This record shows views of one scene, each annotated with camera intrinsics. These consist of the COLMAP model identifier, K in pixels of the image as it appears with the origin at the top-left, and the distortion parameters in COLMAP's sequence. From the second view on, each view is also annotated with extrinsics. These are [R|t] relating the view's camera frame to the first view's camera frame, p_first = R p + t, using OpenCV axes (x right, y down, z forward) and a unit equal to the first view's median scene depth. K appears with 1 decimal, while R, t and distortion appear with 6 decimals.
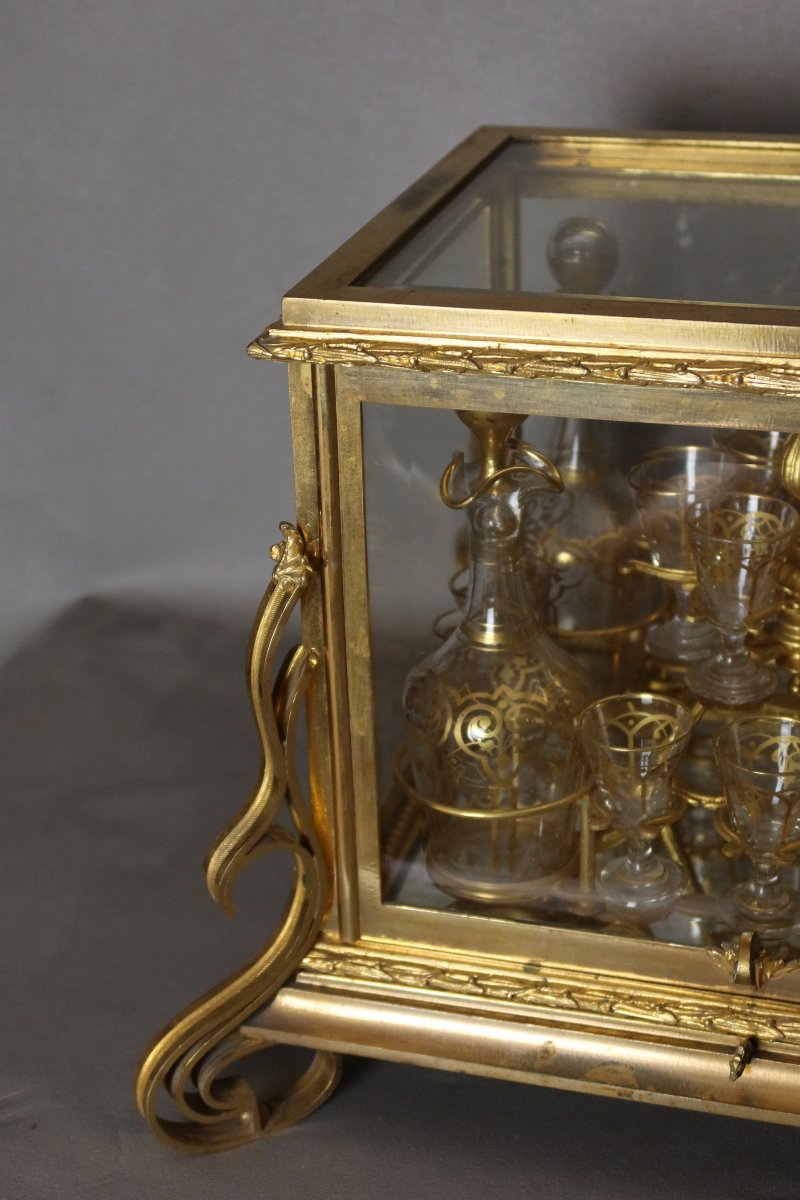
lens RADIAL K [[2114.8, 0, 400.0], [0, 2114.8, 600.0], [0, 0, 1]] dist [0.006063, 0.082062]
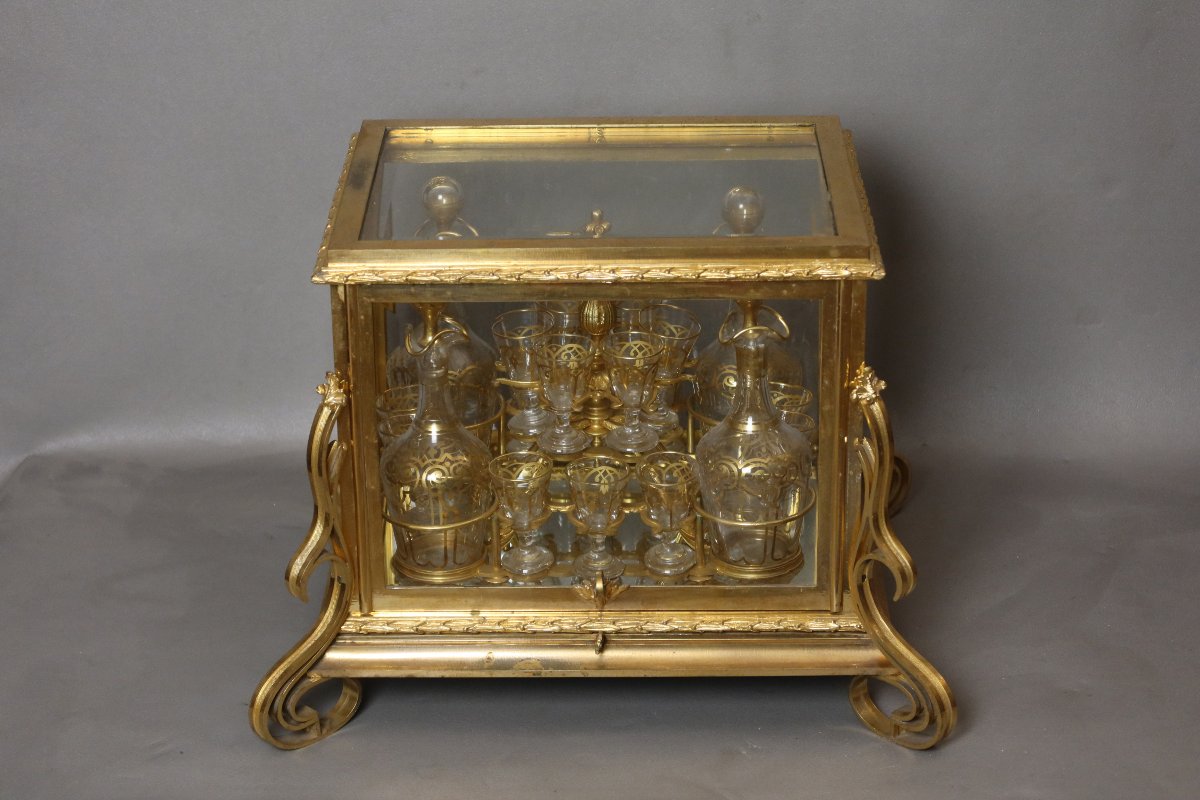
lens RADIAL K [[2751.5, 0, 600.0], [0, 2751.5, 400.0], [0, 0, 1]] dist [0.099266, -0.152715]
pose [[0.960564, -0.092875, 0.262090, -0.415935], [0.100824, 0.994759, -0.017017, 0.046732], [-0.259136, 0.042771, 0.964893, -1.224242]]
